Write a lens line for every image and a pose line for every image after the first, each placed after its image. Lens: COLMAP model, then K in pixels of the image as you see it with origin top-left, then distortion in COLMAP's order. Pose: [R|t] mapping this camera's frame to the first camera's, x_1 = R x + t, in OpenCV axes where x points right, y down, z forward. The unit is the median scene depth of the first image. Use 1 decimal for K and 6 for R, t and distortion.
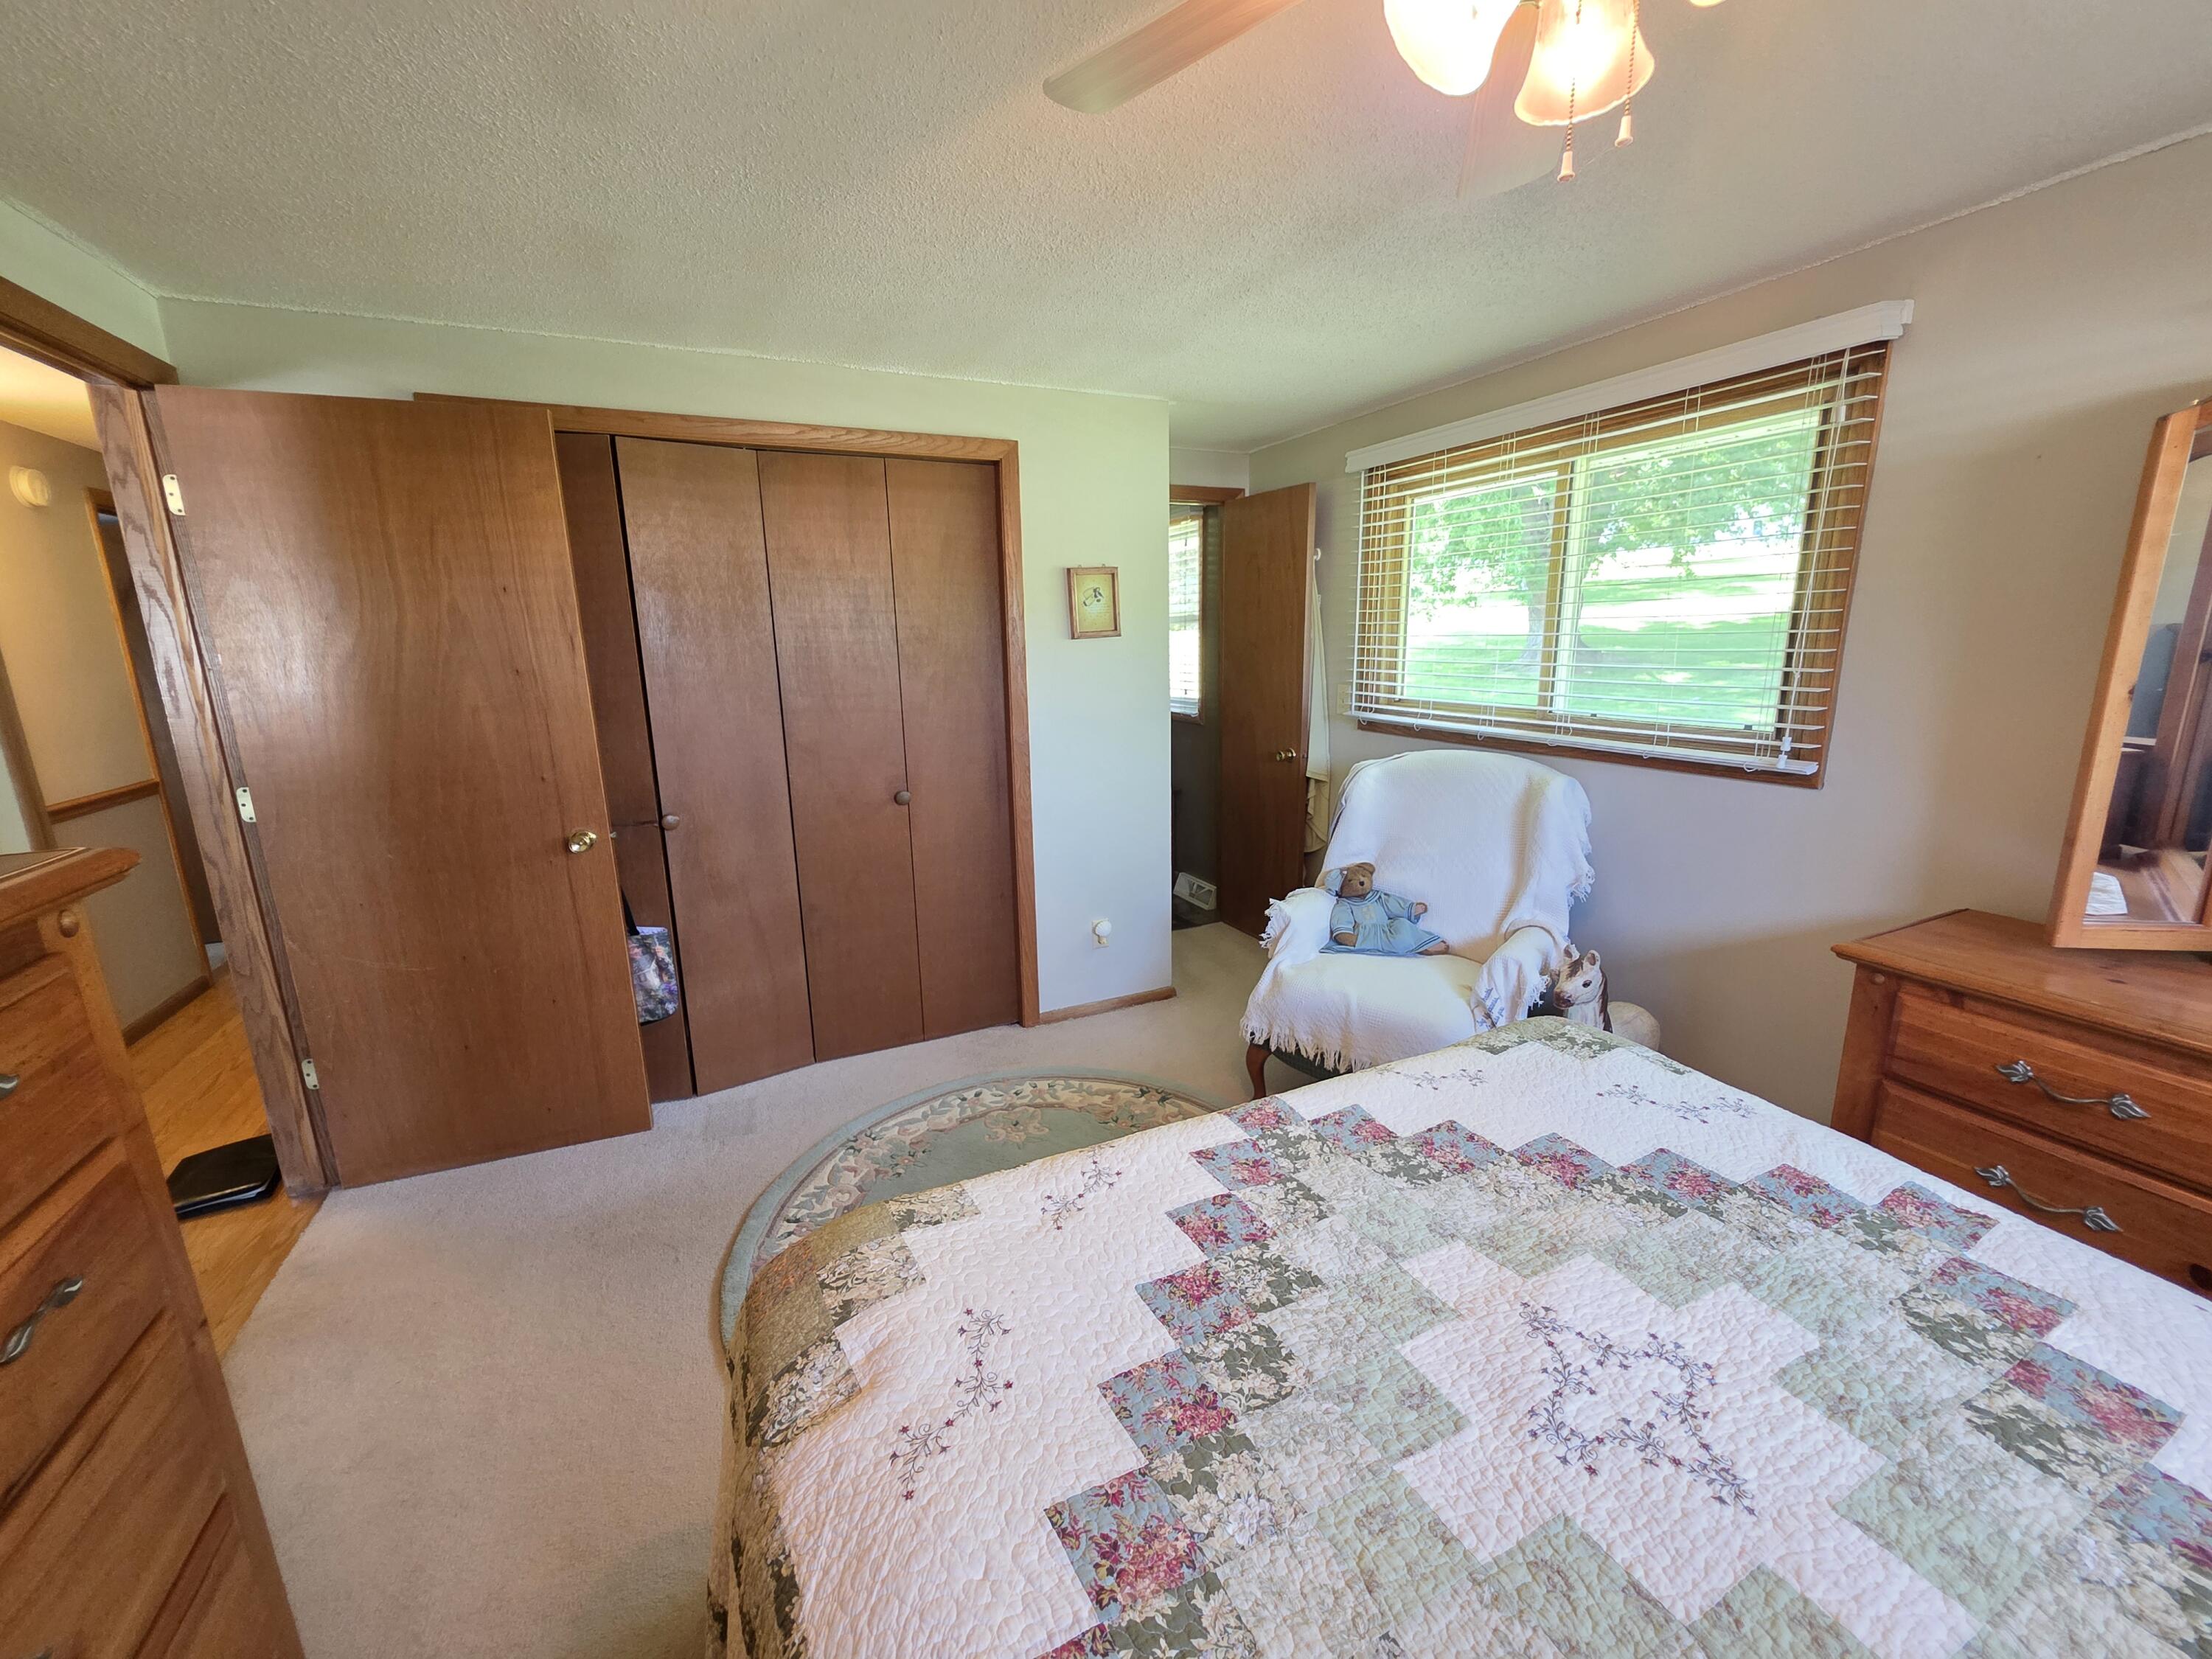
lens RADIAL K [[885.4, 0, 1120.9], [0, 885.4, 825.8], [0, 0, 1]] dist [0.000448, 0.000308]
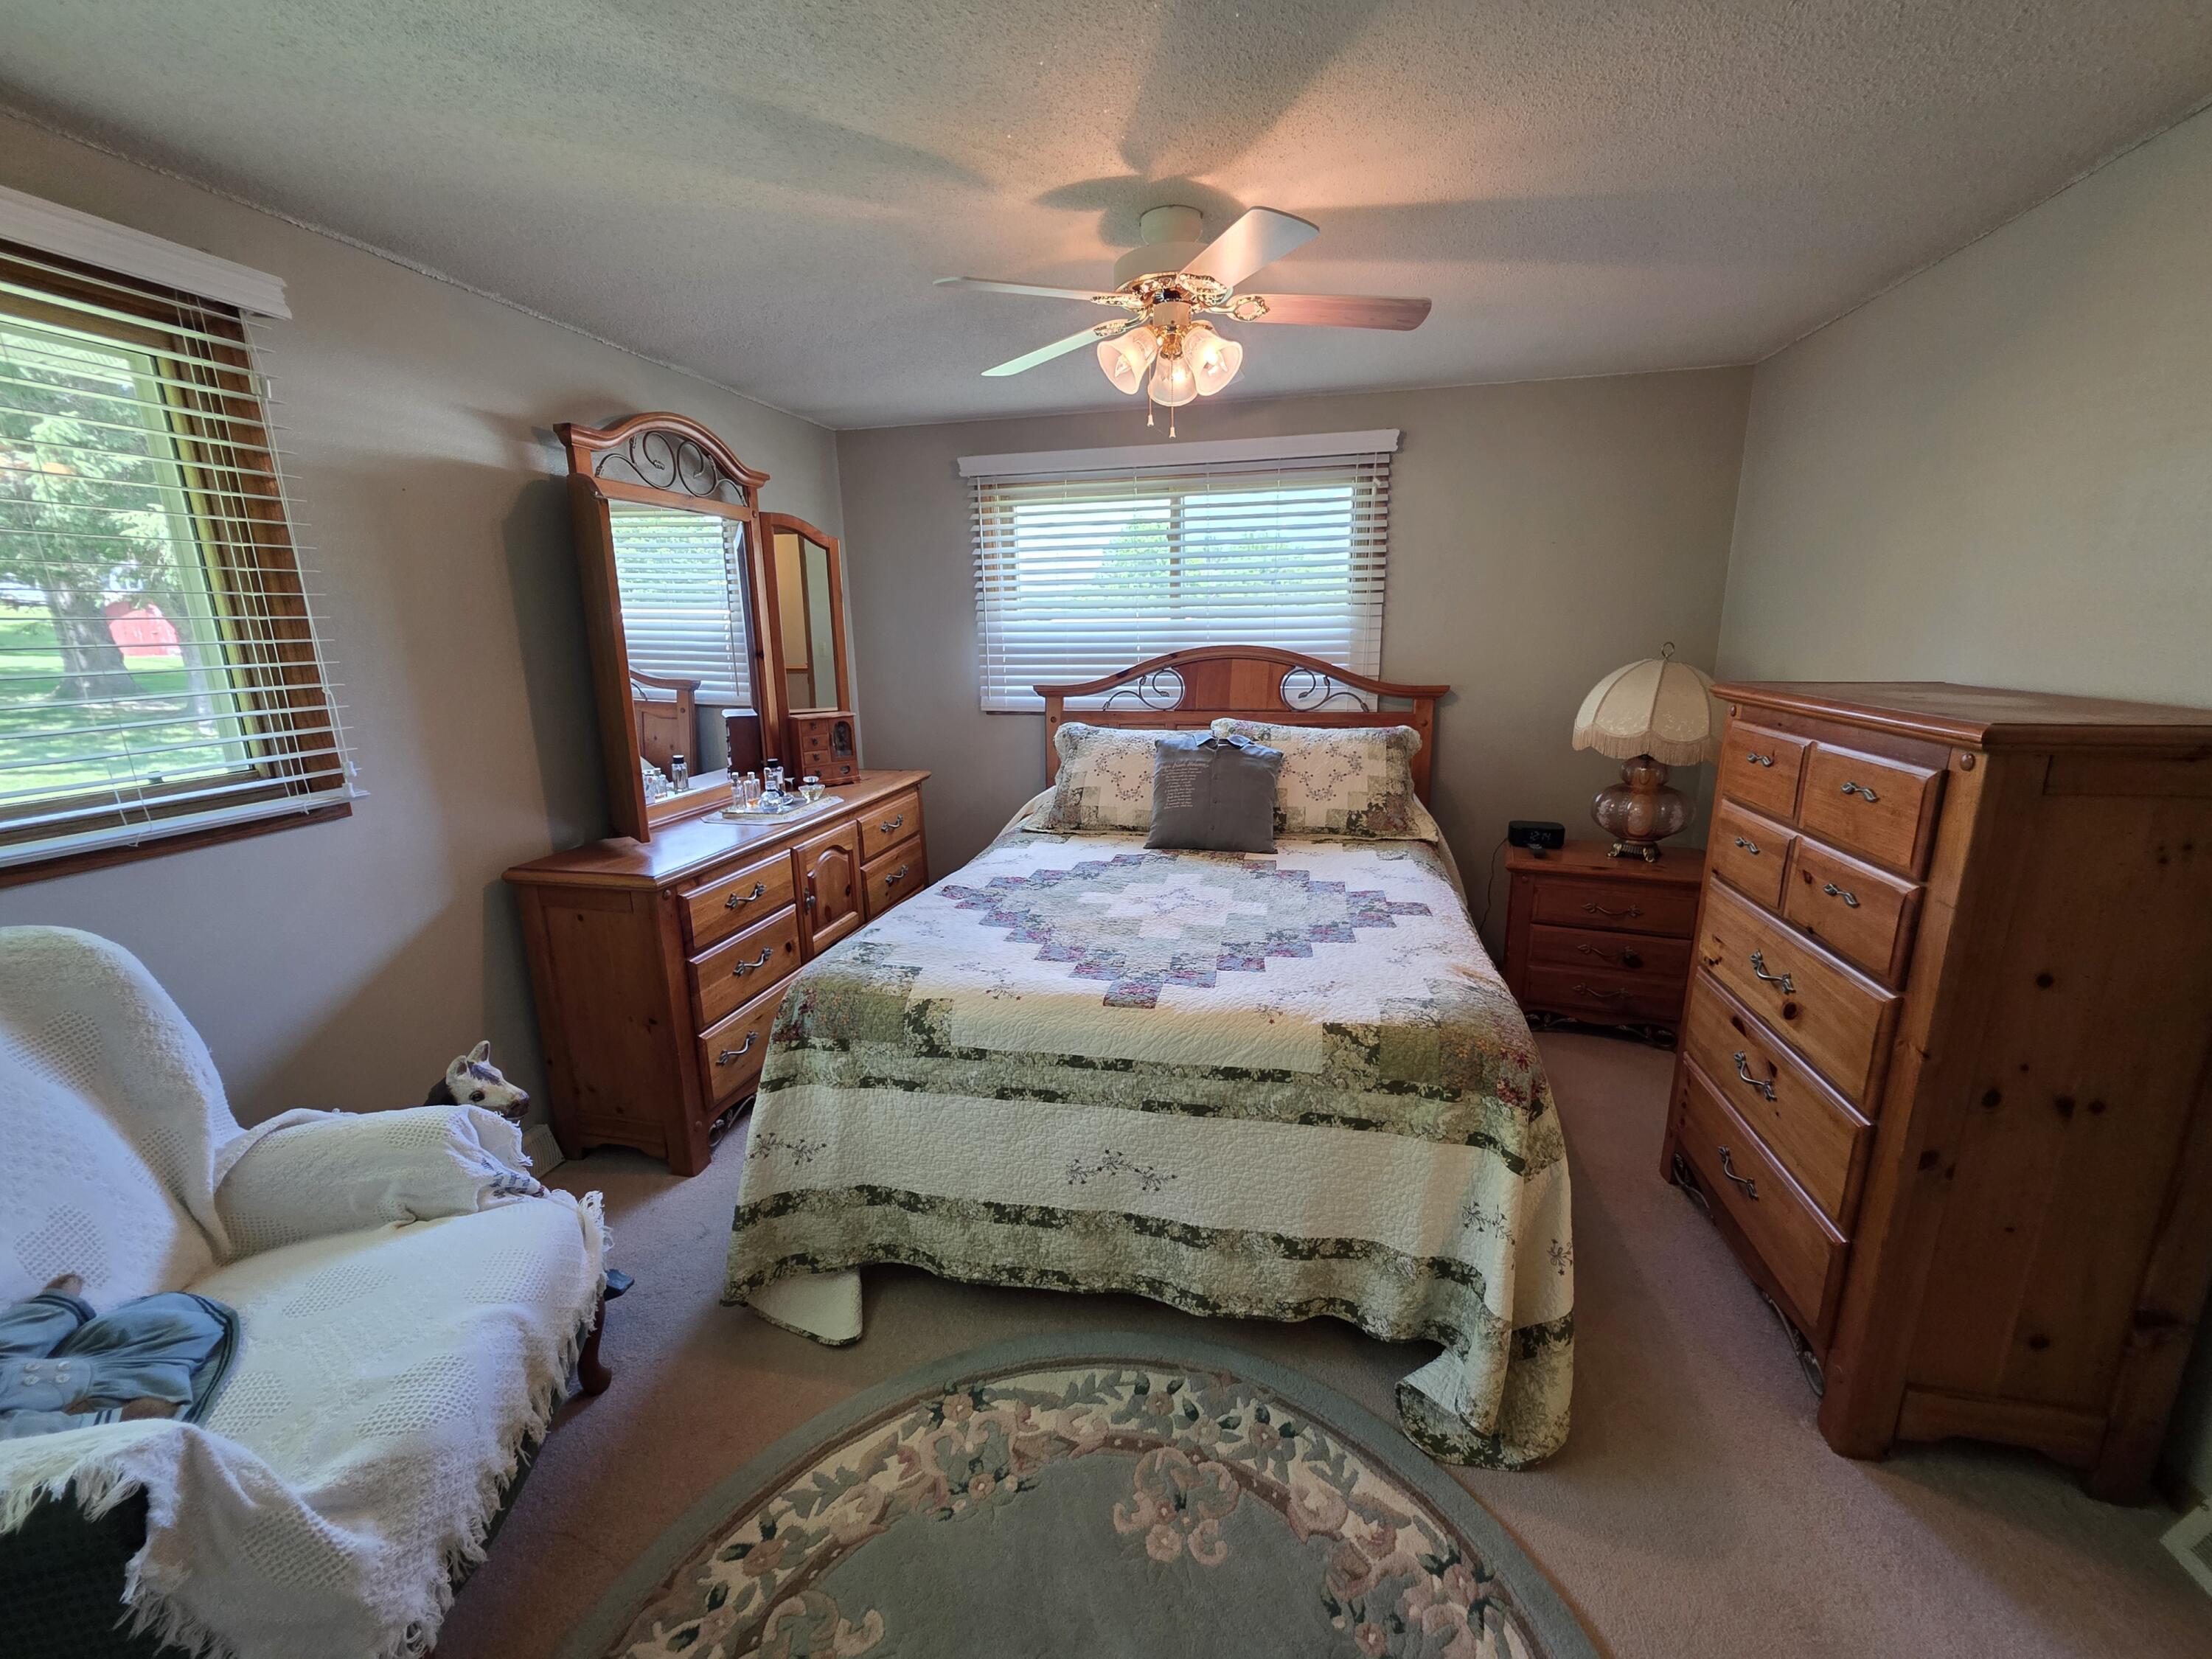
lens RADIAL K [[885.4, 0, 1120.9], [0, 885.4, 825.8], [0, 0, 1]] dist [0.000448, 0.000308]
pose [[-0.784932, -0.106731, 0.610320, -0.659909], [0.164598, 0.913734, 0.371480, -0.419606], [-0.597319, 0.392044, -0.699651, 2.067541]]
